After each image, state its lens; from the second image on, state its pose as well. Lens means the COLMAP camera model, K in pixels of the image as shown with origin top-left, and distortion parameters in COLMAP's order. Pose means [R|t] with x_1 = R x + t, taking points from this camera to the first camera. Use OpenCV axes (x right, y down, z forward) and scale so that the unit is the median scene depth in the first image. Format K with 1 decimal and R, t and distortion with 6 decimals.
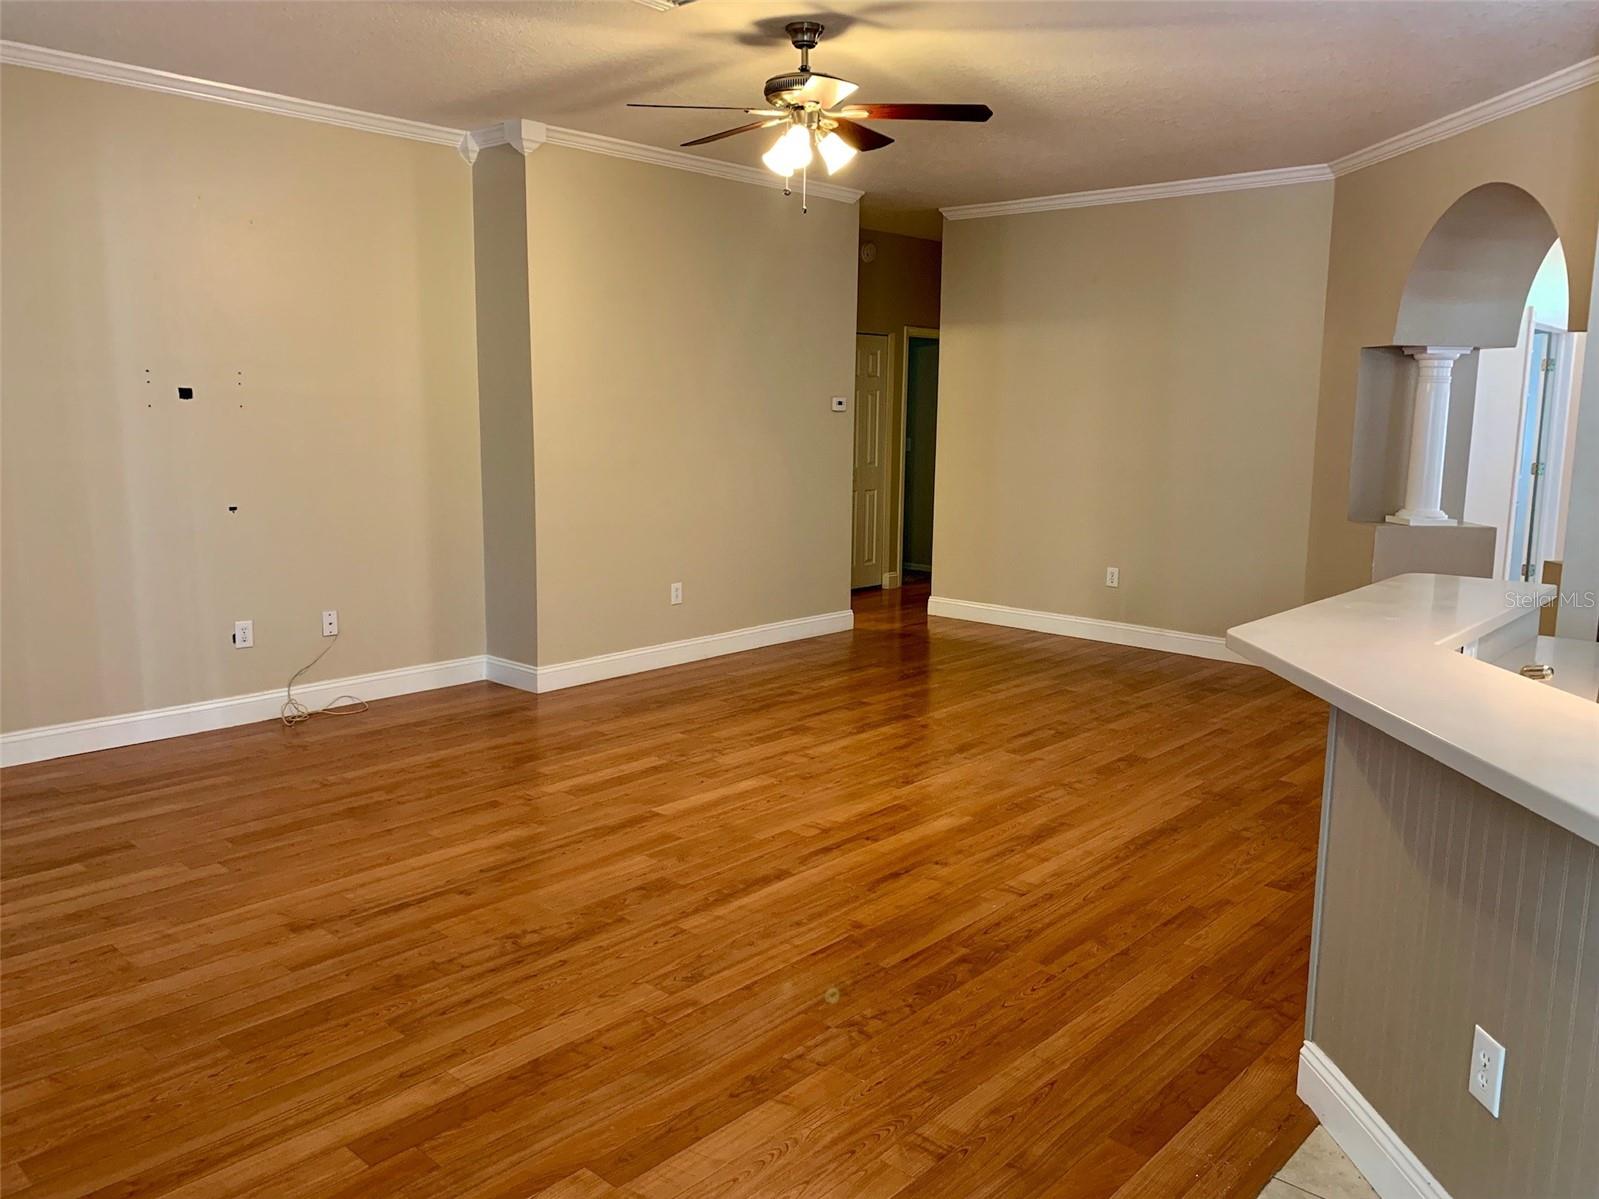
lens RADIAL K [[1229.7, 0, 803.6], [0, 1229.7, 590.0], [0, 0, 1]] dist [0.039129, -0.002215]
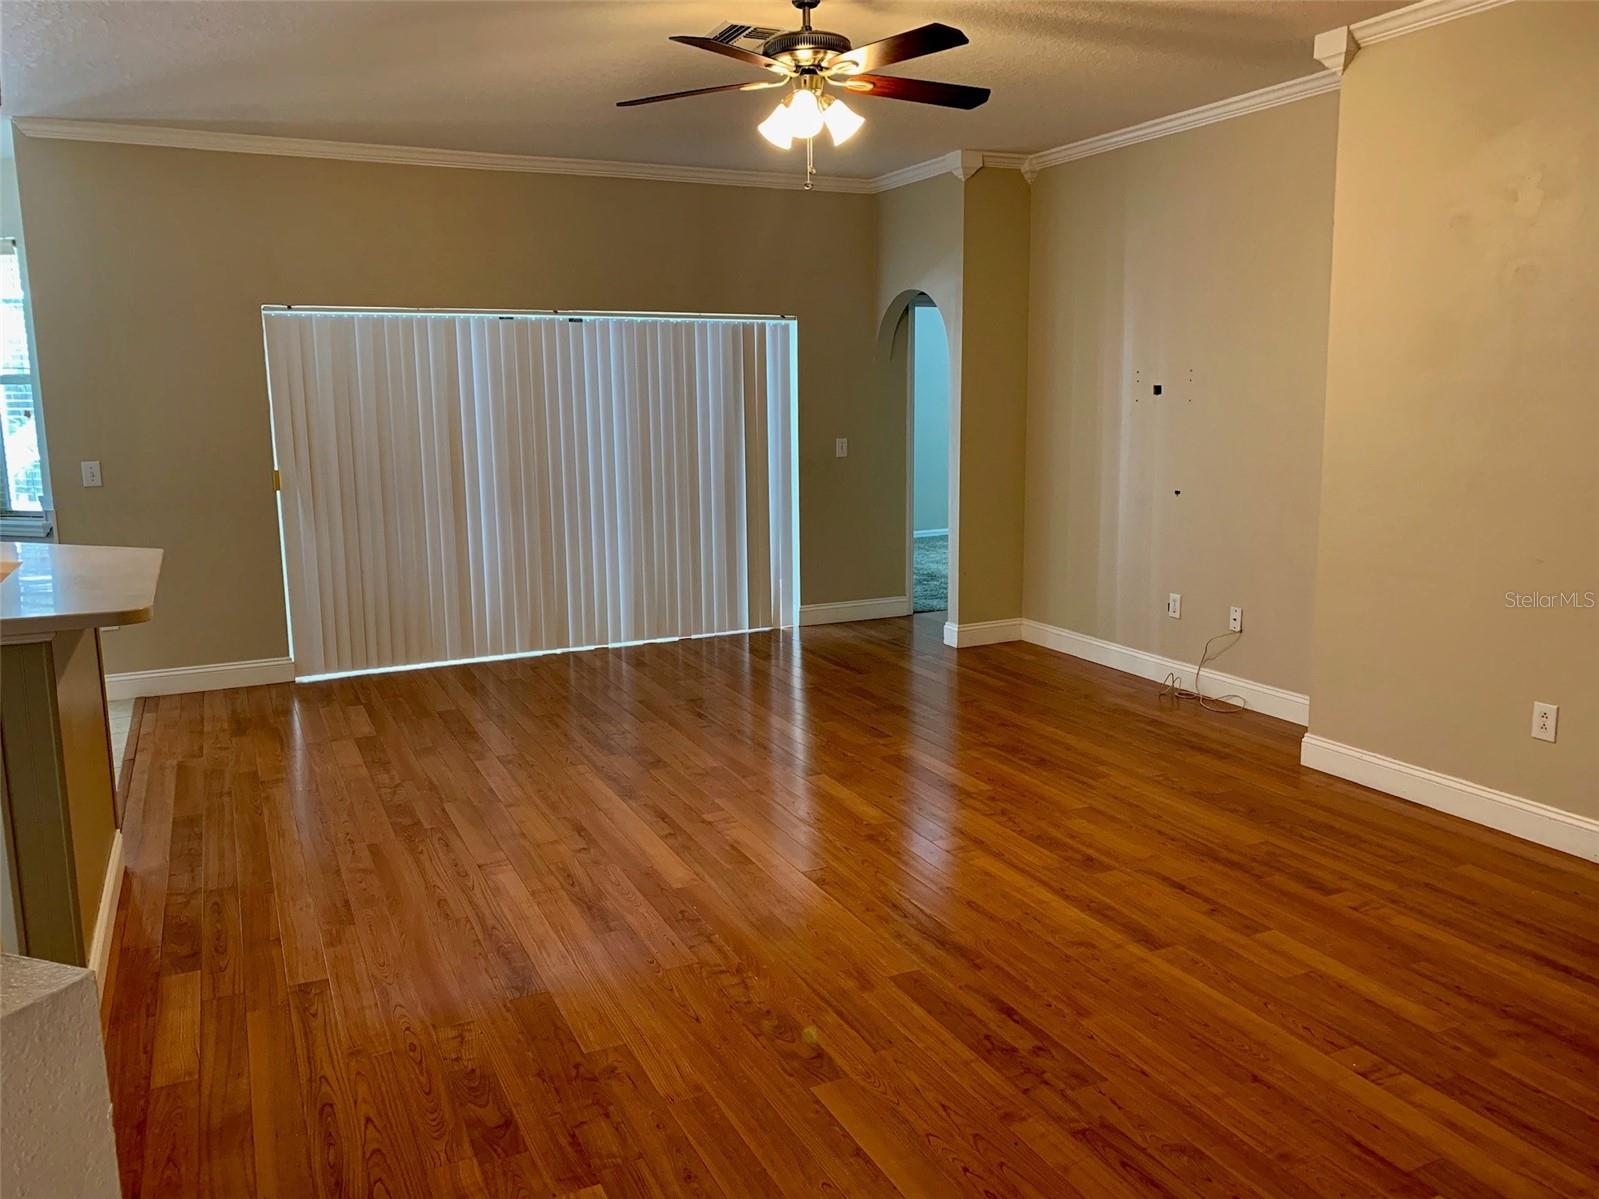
lens RADIAL K [[1229.7, 0, 803.6], [0, 1229.7, 590.0], [0, 0, 1]] dist [0.039129, -0.002215]
pose [[-0.377852, 0.146231, -0.914245, 0.807051], [-0.136788, 0.967796, 0.211330, -0.195417], [0.915706, 0.204909, -0.345680, 1.260079]]
